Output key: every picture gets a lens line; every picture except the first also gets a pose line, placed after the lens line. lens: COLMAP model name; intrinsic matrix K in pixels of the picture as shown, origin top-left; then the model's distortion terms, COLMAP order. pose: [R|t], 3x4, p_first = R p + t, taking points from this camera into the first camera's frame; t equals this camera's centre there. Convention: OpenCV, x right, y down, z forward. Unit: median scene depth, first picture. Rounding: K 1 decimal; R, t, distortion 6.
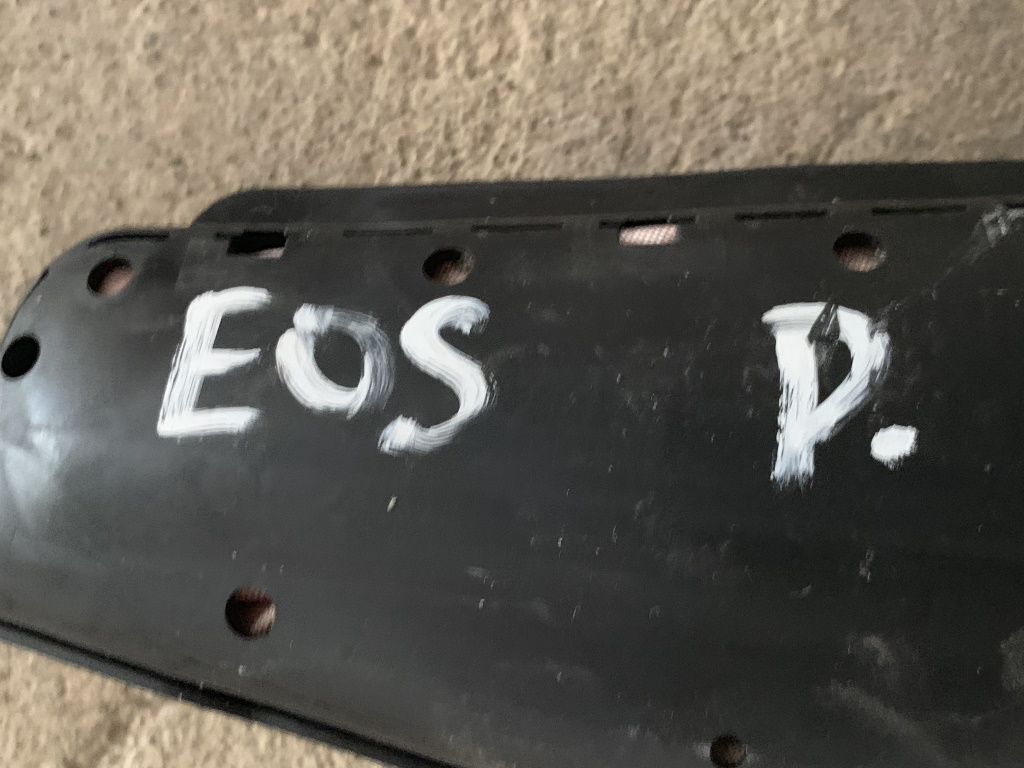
lens RADIAL K [[760.3, 0, 512.0], [0, 760.3, 384.0], [0, 0, 1]] dist [0.088730, -0.146463]
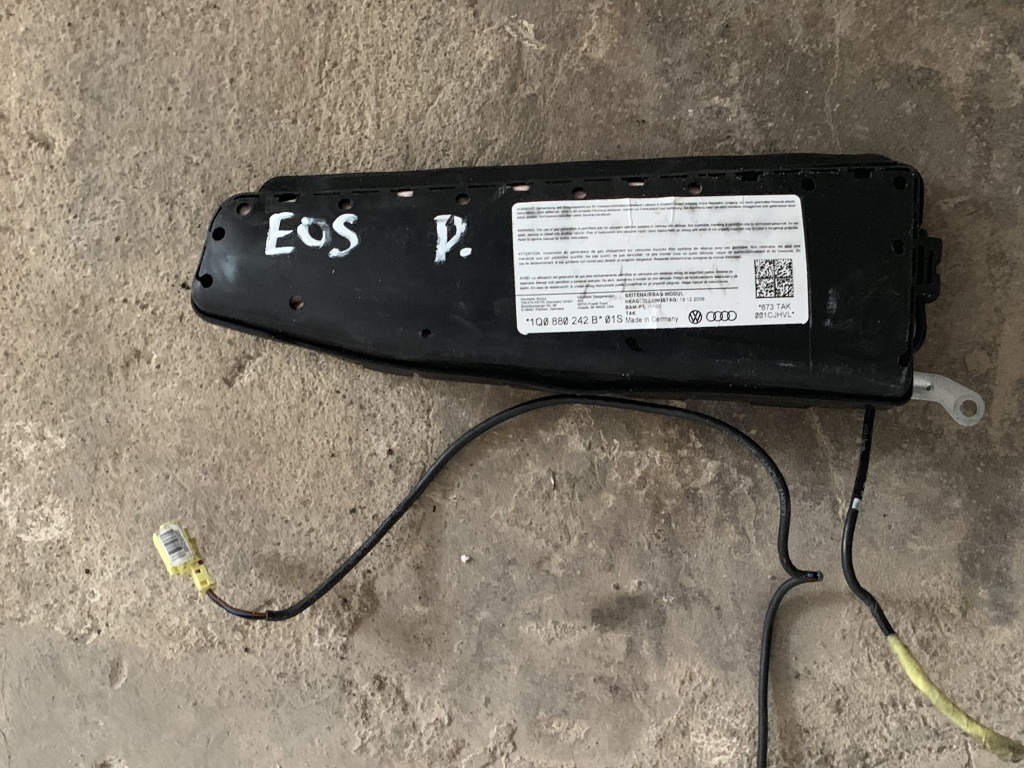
lens RADIAL K [[760.3, 0, 512.0], [0, 760.3, 384.0], [0, 0, 1]] dist [0.088730, -0.146463]
pose [[0.996349, -0.037651, 0.076624, 0.290727], [0.027162, 0.990664, 0.133596, 0.162245], [-0.080939, -0.131027, 0.988069, -2.031269]]
